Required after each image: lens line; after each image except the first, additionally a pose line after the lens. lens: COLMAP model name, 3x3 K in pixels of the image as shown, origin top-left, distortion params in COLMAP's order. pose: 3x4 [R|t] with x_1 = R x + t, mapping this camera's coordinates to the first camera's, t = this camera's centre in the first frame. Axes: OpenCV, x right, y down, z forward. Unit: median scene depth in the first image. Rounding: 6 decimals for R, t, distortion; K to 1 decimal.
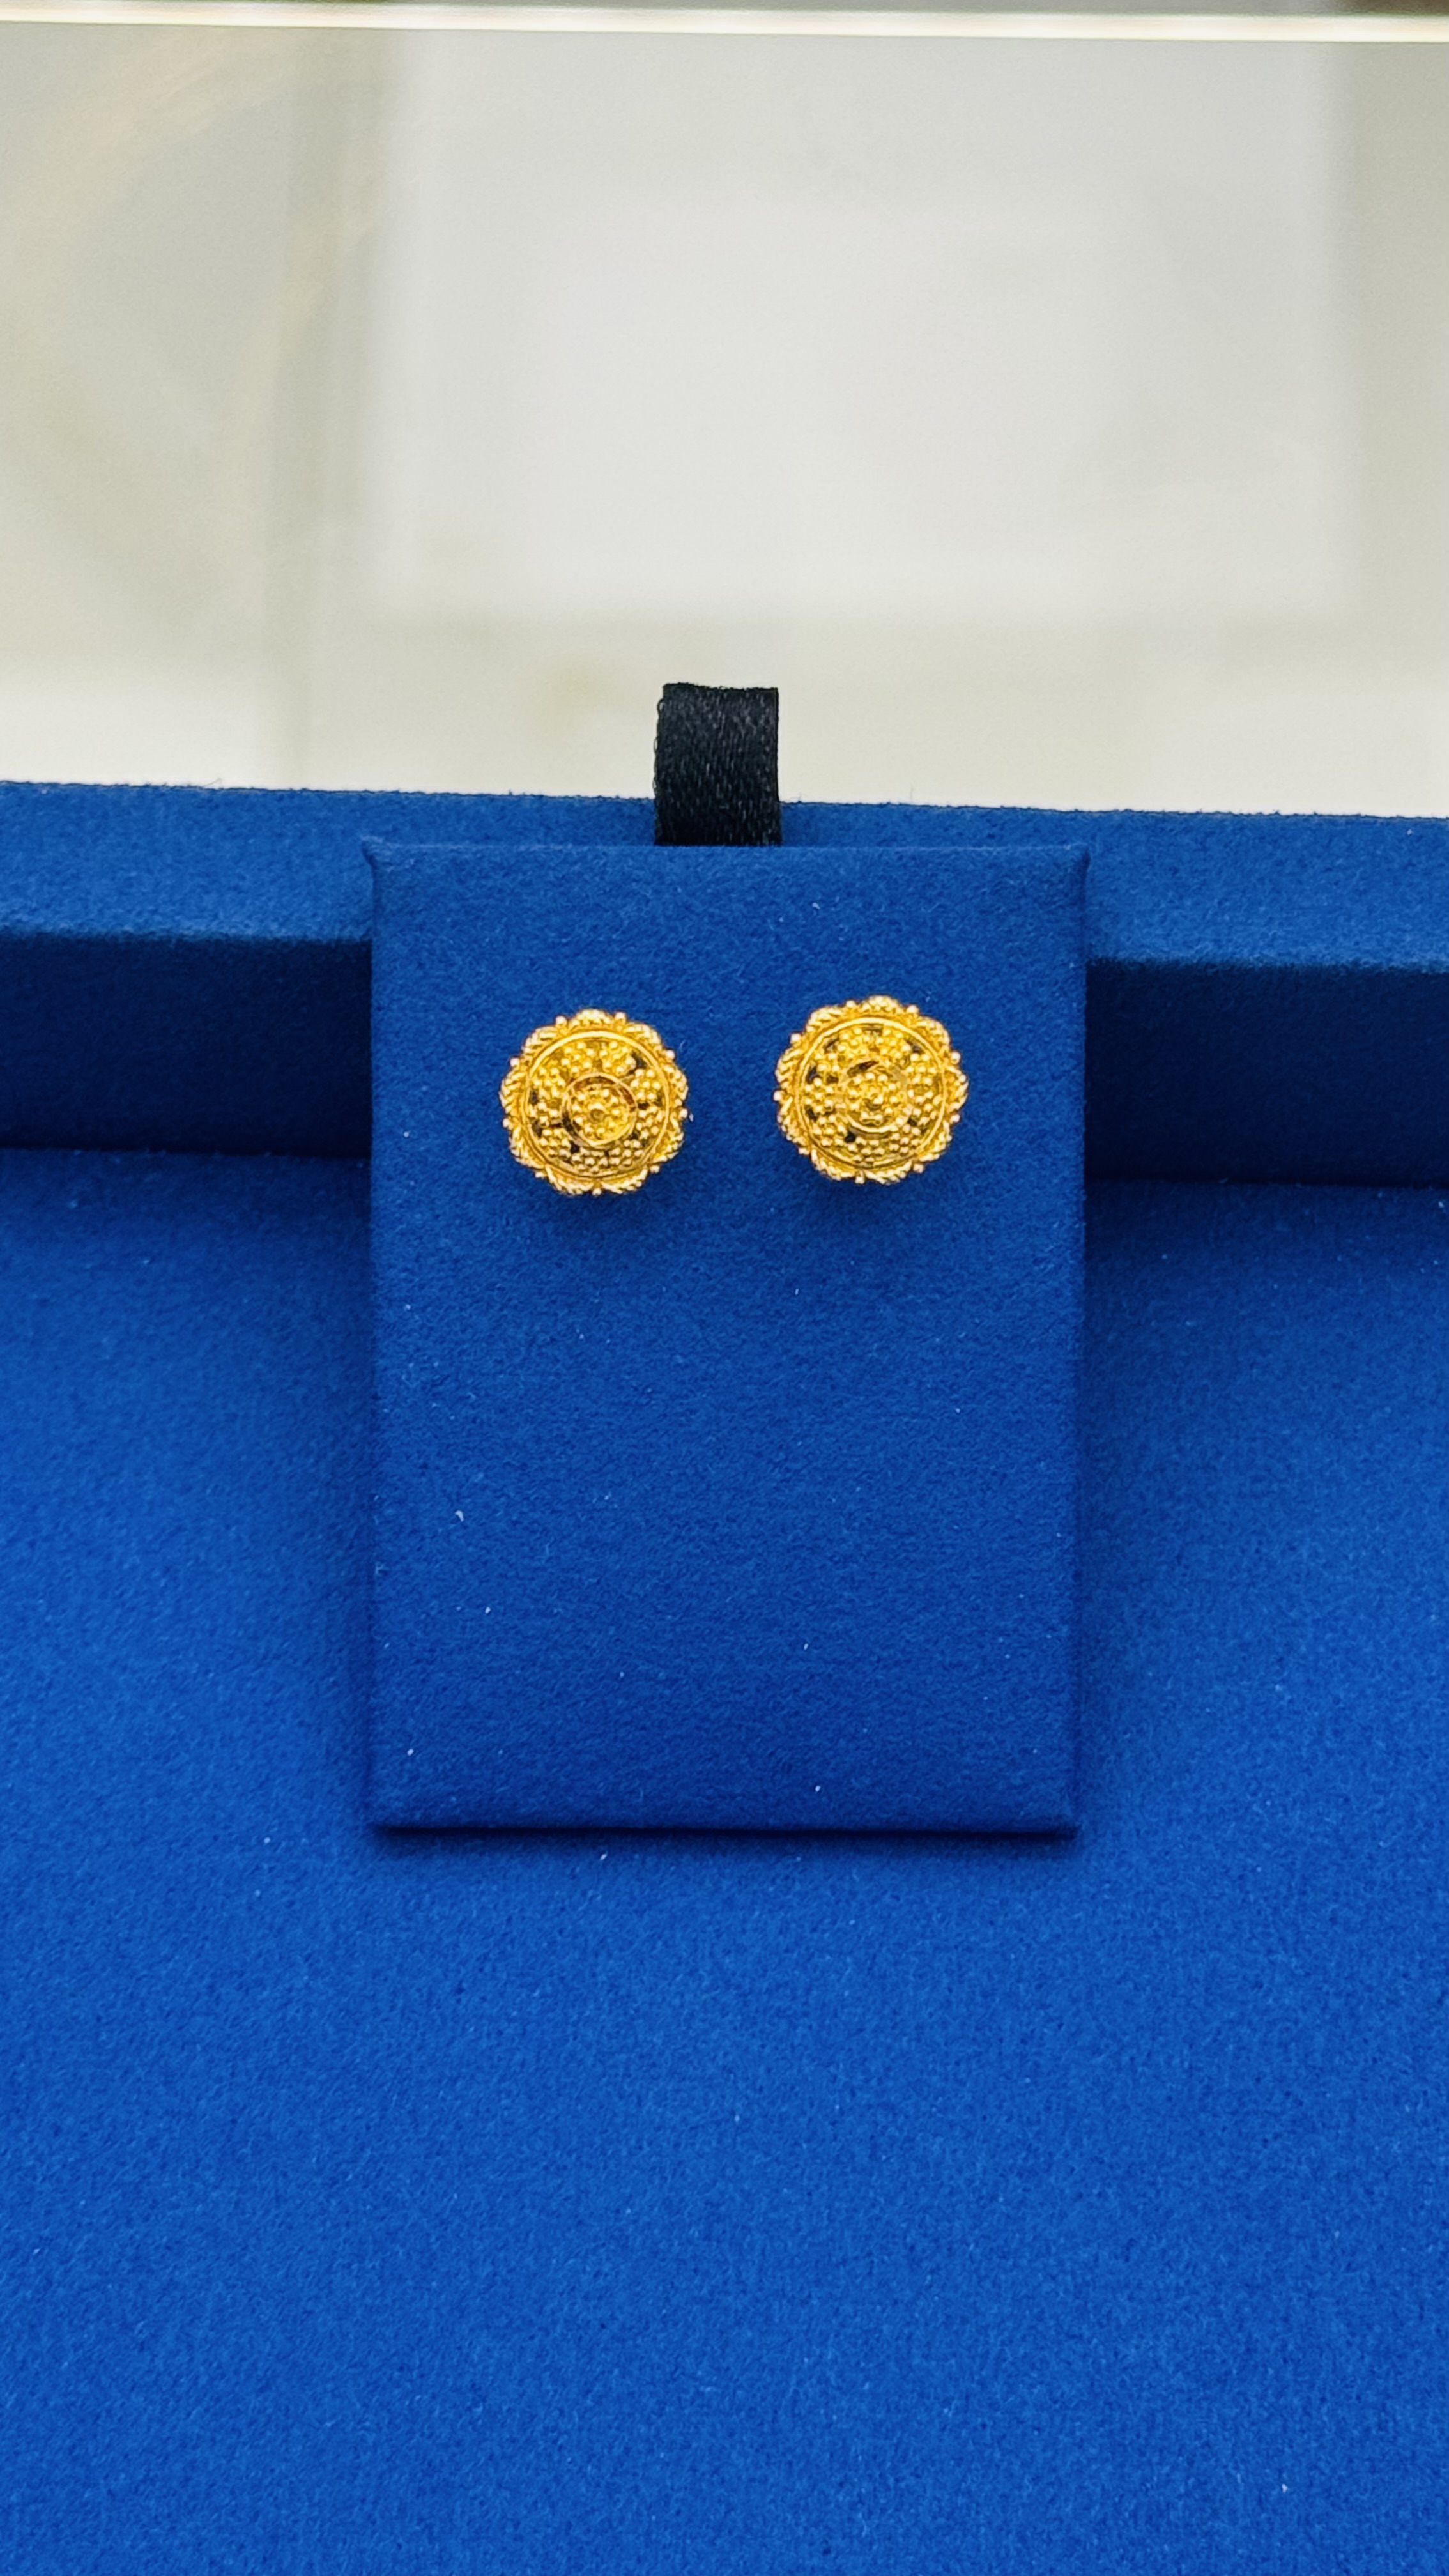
lens RADIAL K [[6056.1, 0, 726.4], [0, 6056.1, 1289.0], [0, 0, 1]] dist [0.055711, 0.456157]
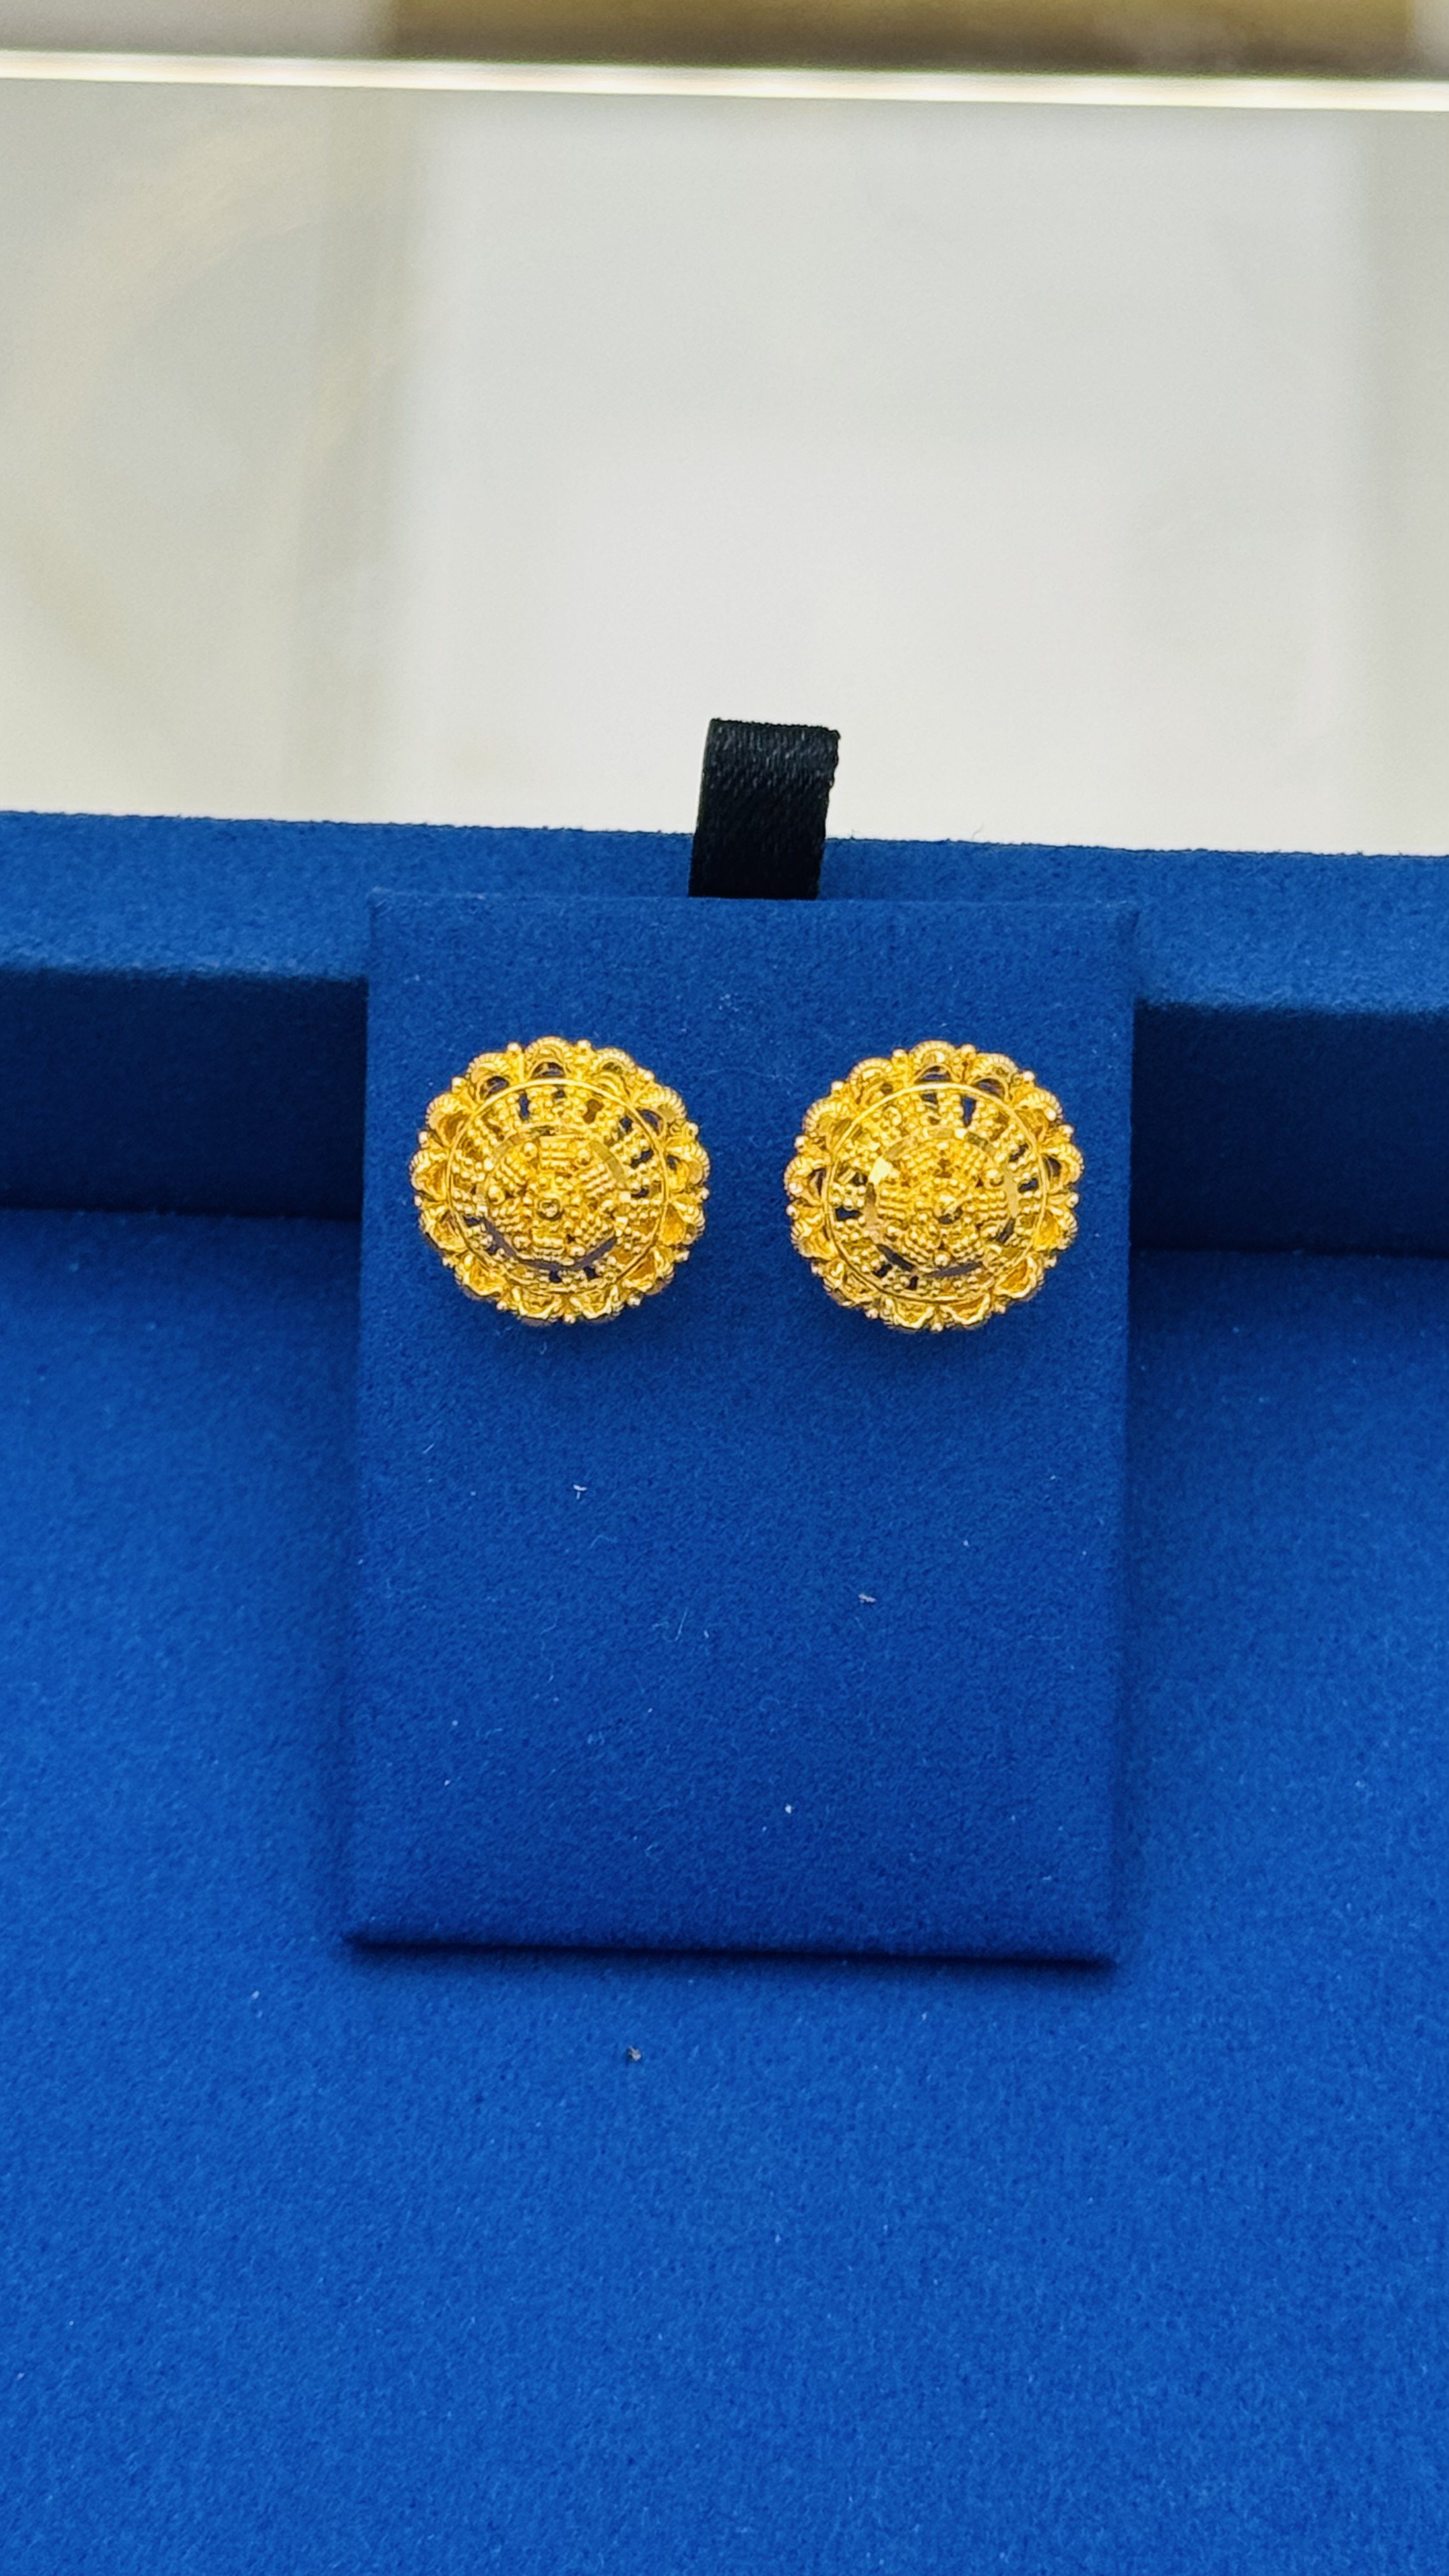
lens RADIAL K [[6063.1, 0, 726.6], [0, 6063.1, 1278.0], [0, 0, 1]] dist [0.080015, 0.205662]
pose [[0.999967, 0.008135, -0.000590, -0.006595], [-0.008153, 0.998981, -0.044382, 0.030965], [0.000228, 0.044385, 0.999014, 0.063986]]
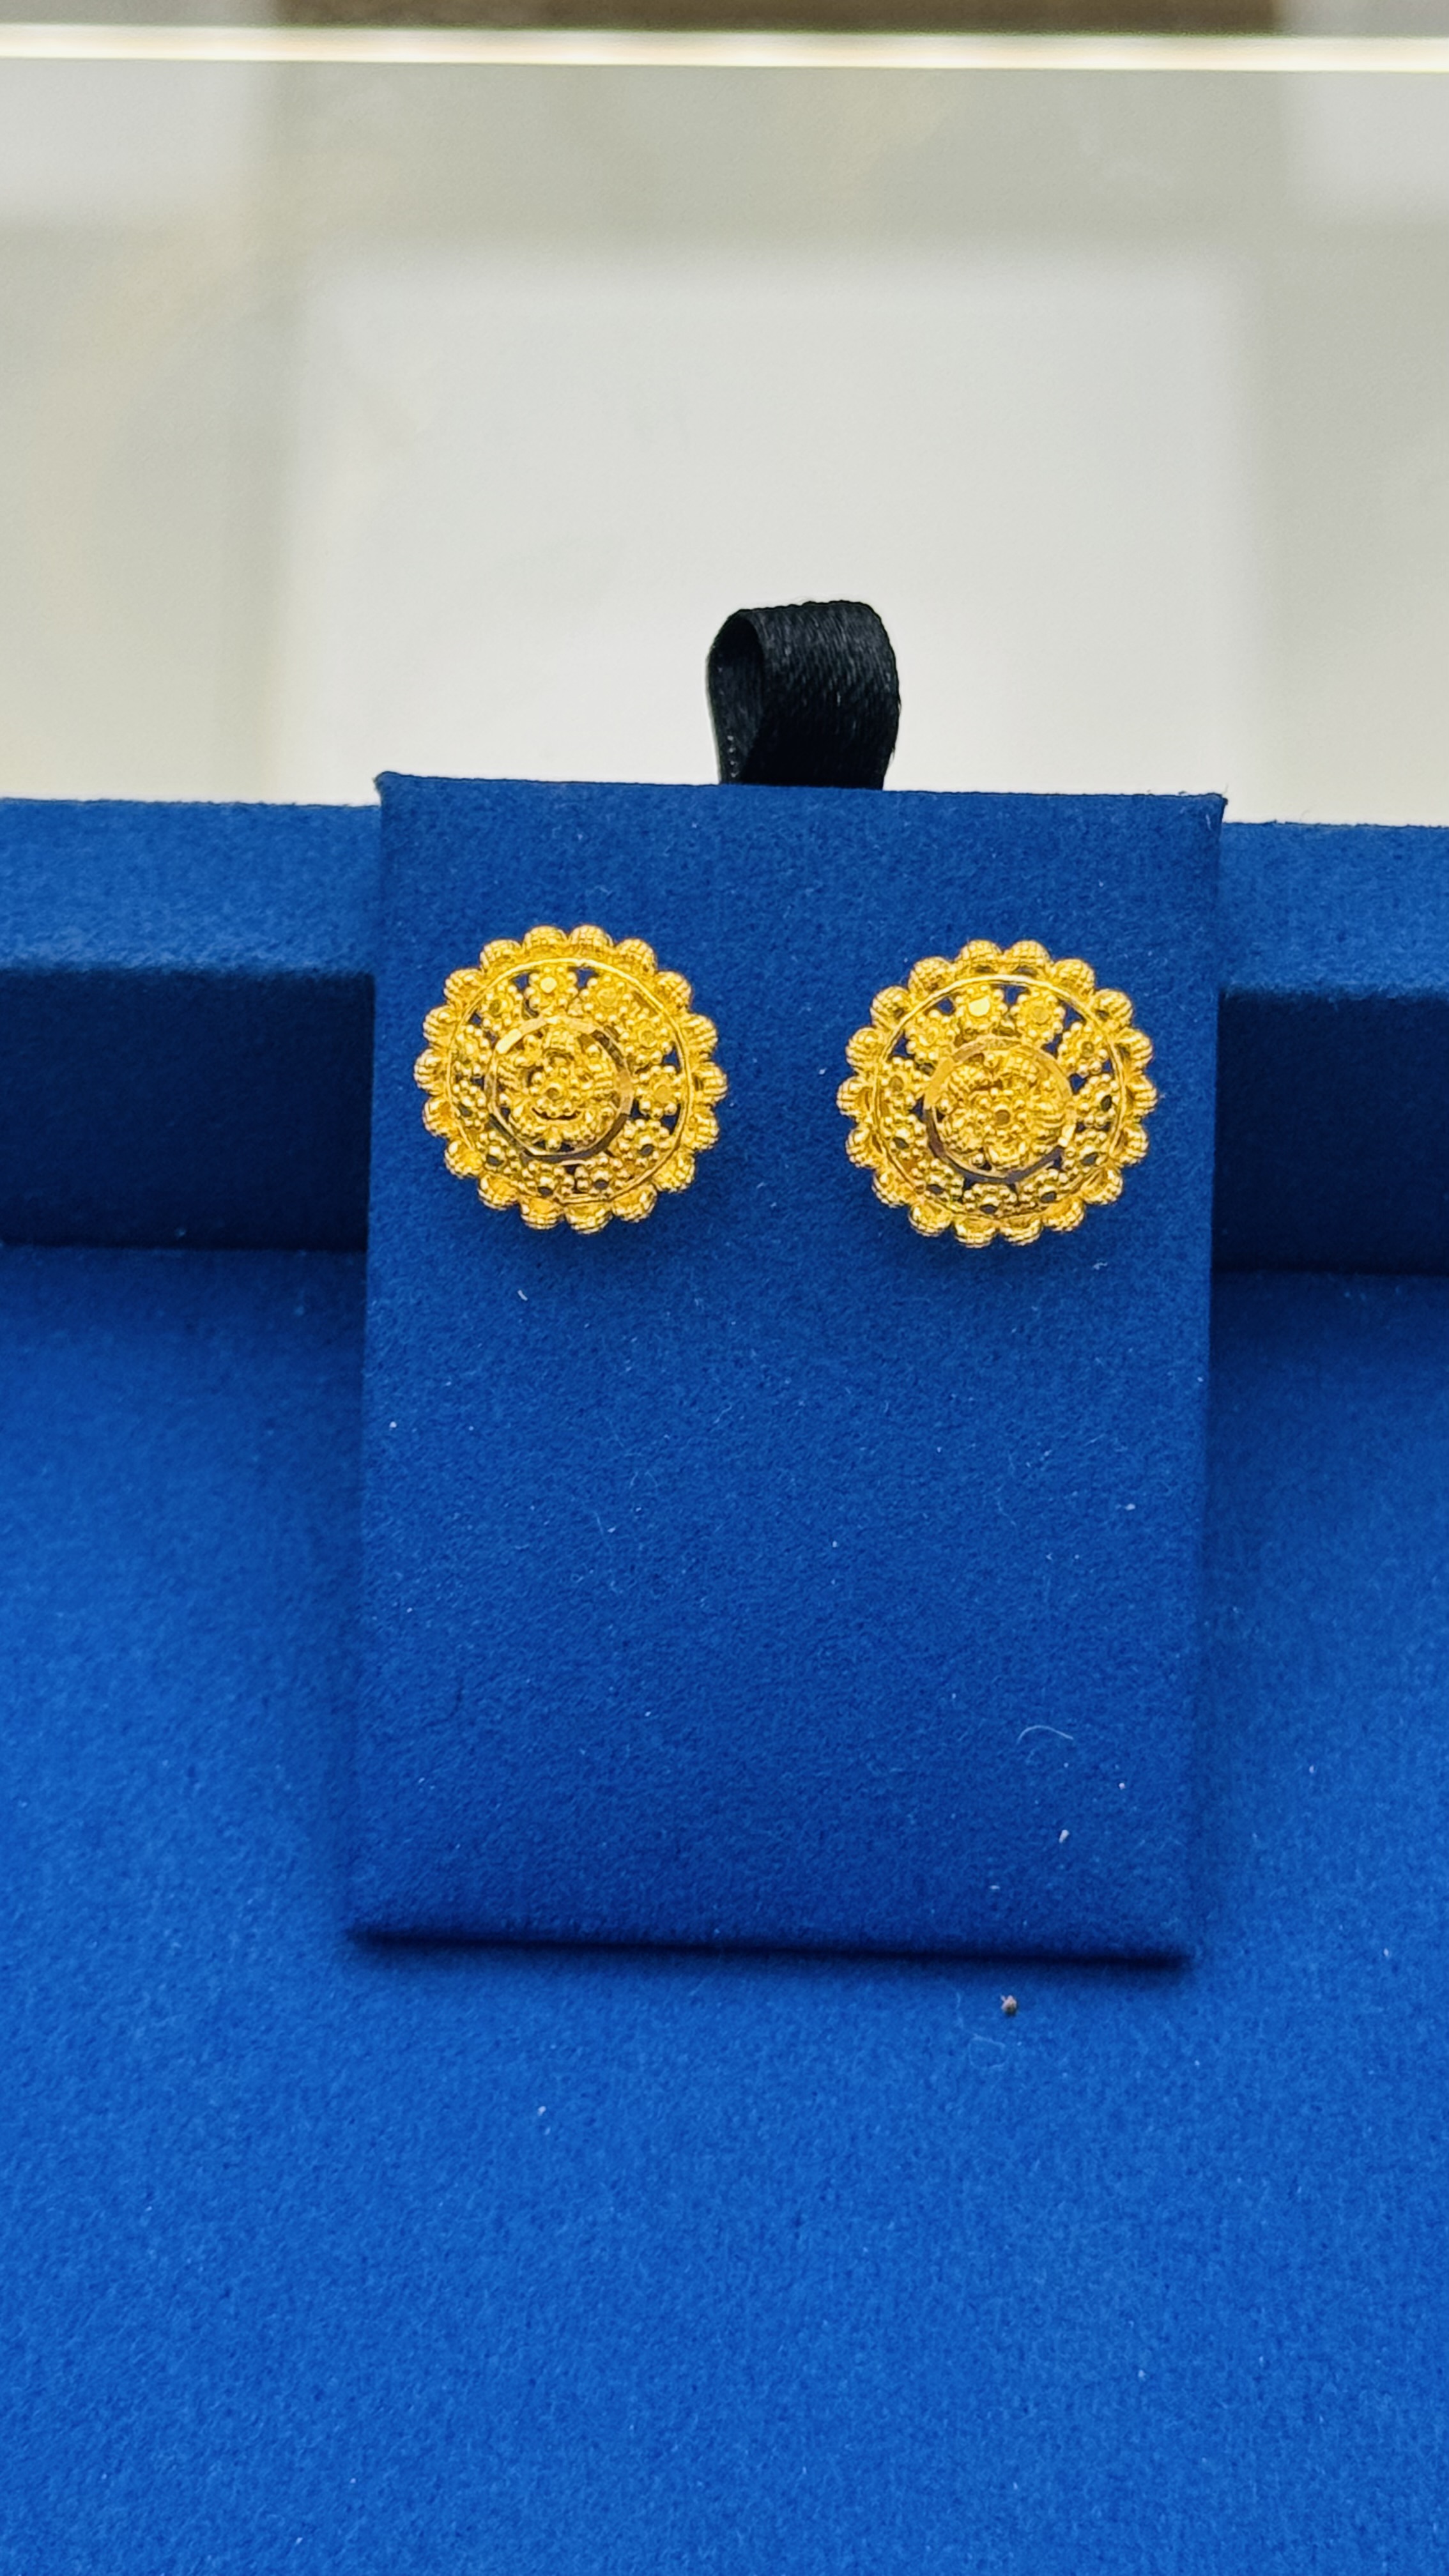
lens RADIAL K [[5996.3, 0, 717.7], [0, 5996.3, 1298.3], [0, 0, 1]] dist [0.040784, 0.486015]
pose [[0.999811, -0.004570, 0.018875, -0.070195], [0.005921, 0.997374, -0.072175, 0.048849], [-0.018496, 0.072273, 0.997213, 0.171417]]
